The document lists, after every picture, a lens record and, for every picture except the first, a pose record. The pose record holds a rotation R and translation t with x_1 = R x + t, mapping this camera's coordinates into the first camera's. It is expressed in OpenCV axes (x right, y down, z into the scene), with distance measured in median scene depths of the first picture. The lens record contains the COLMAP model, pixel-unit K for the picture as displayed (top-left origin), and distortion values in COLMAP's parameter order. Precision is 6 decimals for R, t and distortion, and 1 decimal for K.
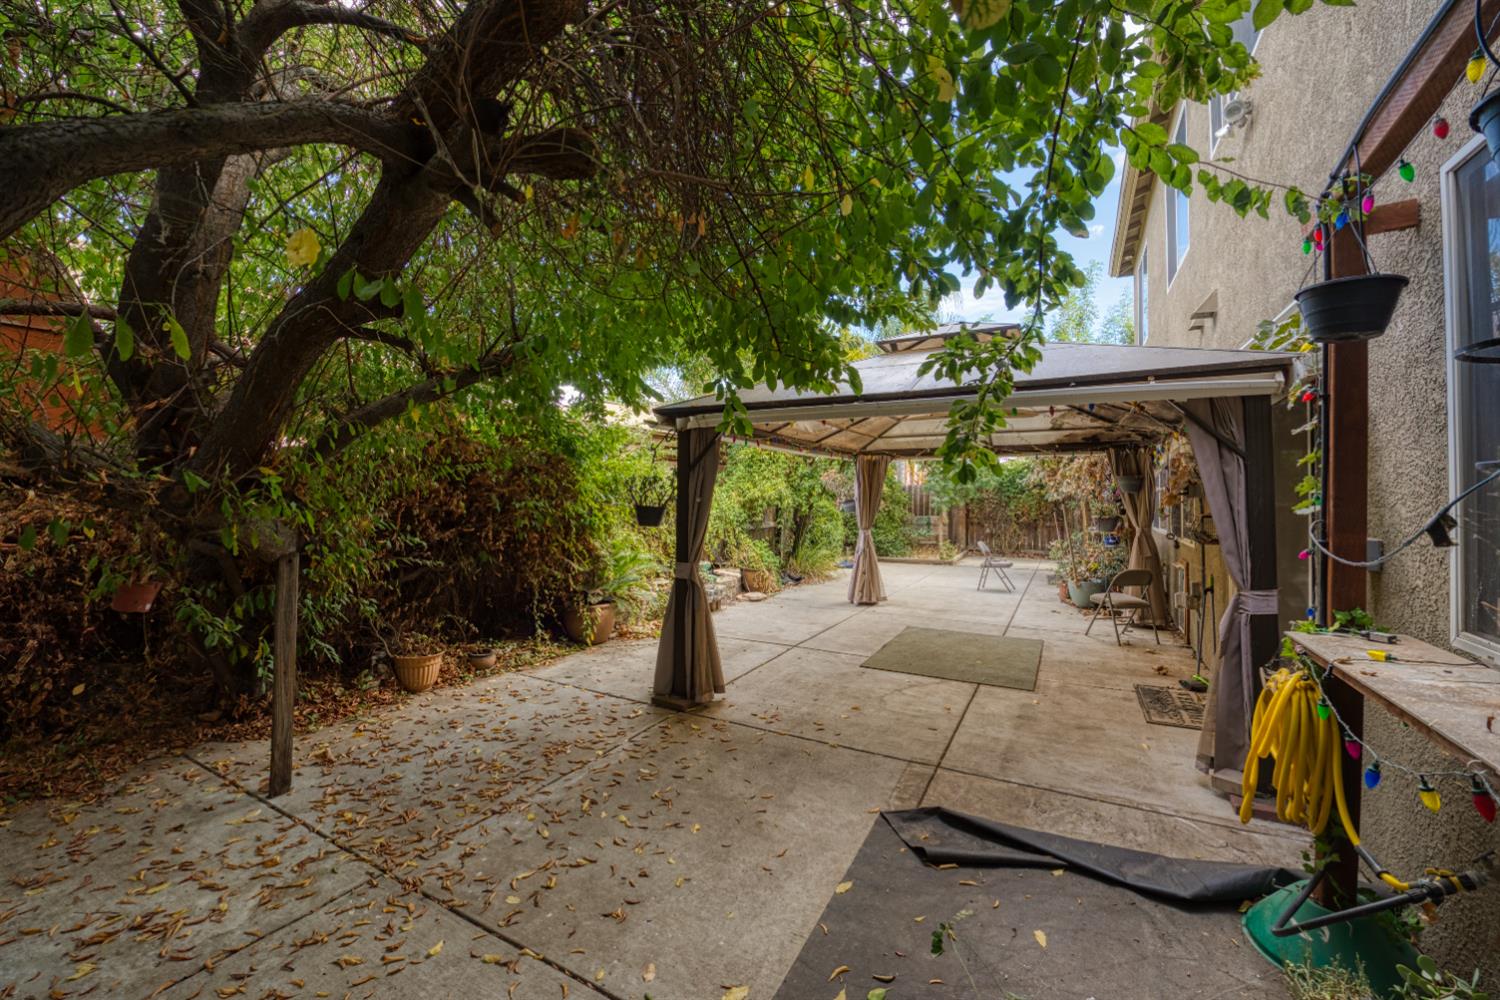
lens RADIAL K [[603.3, 0, 743.6], [0, 603.3, 489.7], [0, 0, 1]] dist [-0.009868, -0.004262]
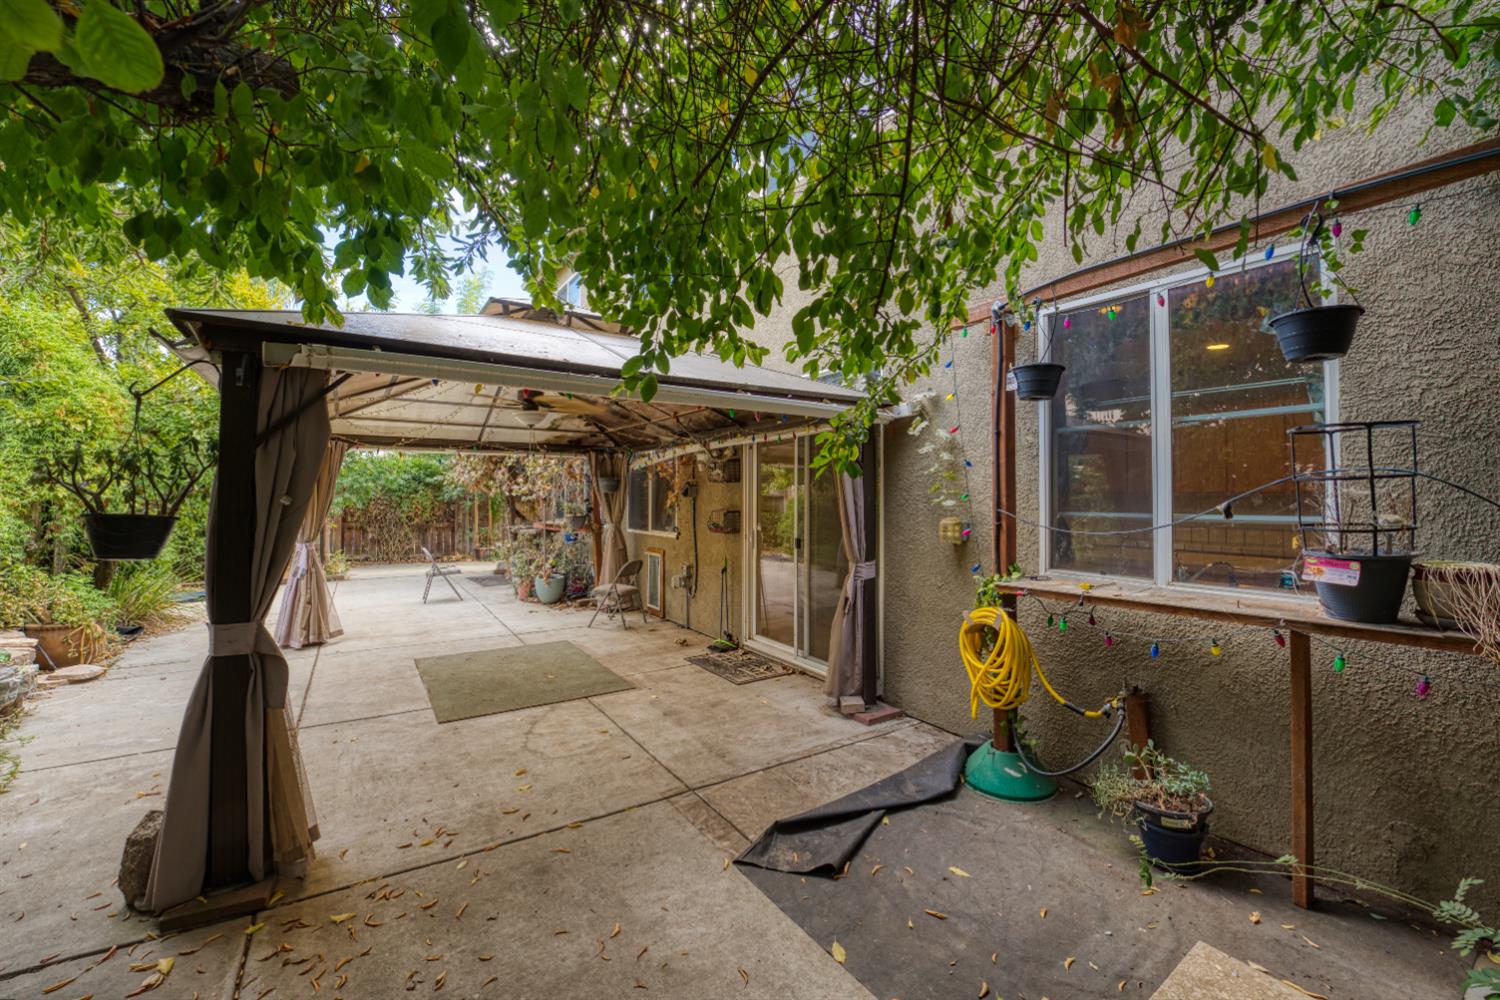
lens RADIAL K [[603.3, 0, 743.6], [0, 603.3, 489.7], [0, 0, 1]] dist [-0.009868, -0.004262]
pose [[0.471659, 0.010322, 0.881721, -0.371196], [-0.009750, 0.999931, -0.006491, 0.006762], [-0.881727, -0.005535, 0.471727, 0.409523]]
